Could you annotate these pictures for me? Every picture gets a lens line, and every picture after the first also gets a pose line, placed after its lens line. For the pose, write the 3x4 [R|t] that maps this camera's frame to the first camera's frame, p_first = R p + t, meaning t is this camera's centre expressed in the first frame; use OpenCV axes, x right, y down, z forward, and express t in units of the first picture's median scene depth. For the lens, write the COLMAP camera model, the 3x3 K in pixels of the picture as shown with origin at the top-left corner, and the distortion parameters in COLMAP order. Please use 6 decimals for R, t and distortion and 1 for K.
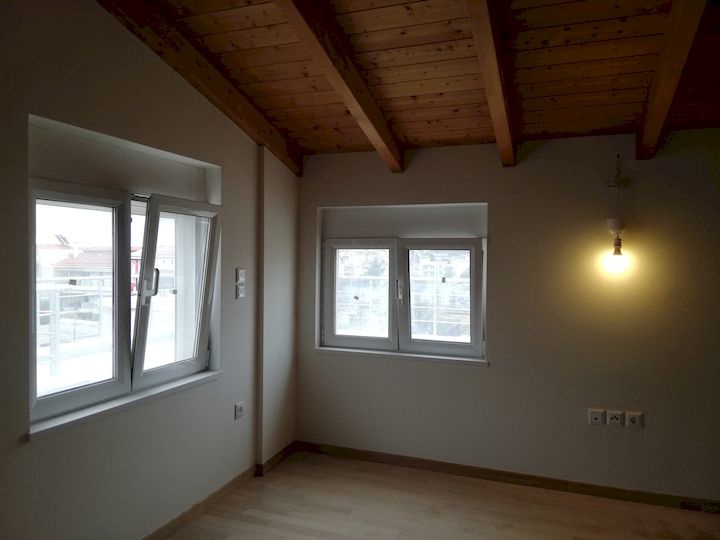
lens RADIAL K [[534.5, 0, 356.6], [0, 534.5, 271.7], [0, 0, 1]] dist [0.083441, -0.120599]
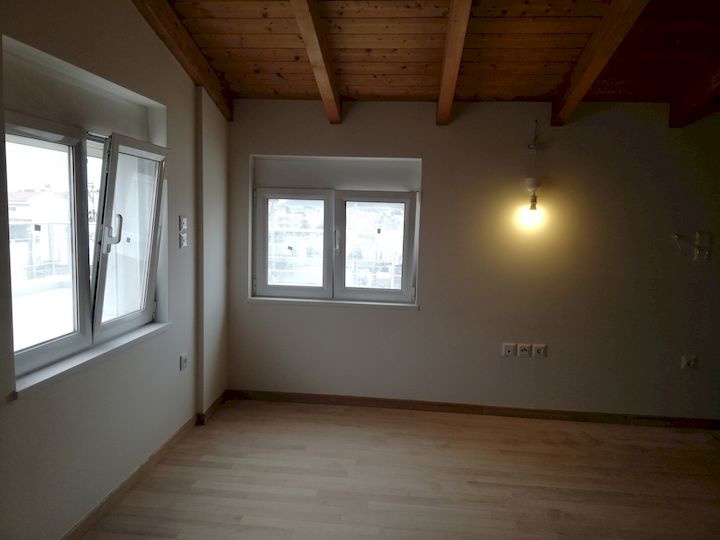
lens RADIAL K [[534.5, 0, 356.6], [0, 534.5, 271.7], [0, 0, 1]] dist [0.083441, -0.120599]
pose [[0.966360, -0.009827, 0.257007, -0.166444], [-0.013187, 0.996062, 0.087670, 0.003858], [-0.256856, -0.088110, 0.962425, -0.013577]]
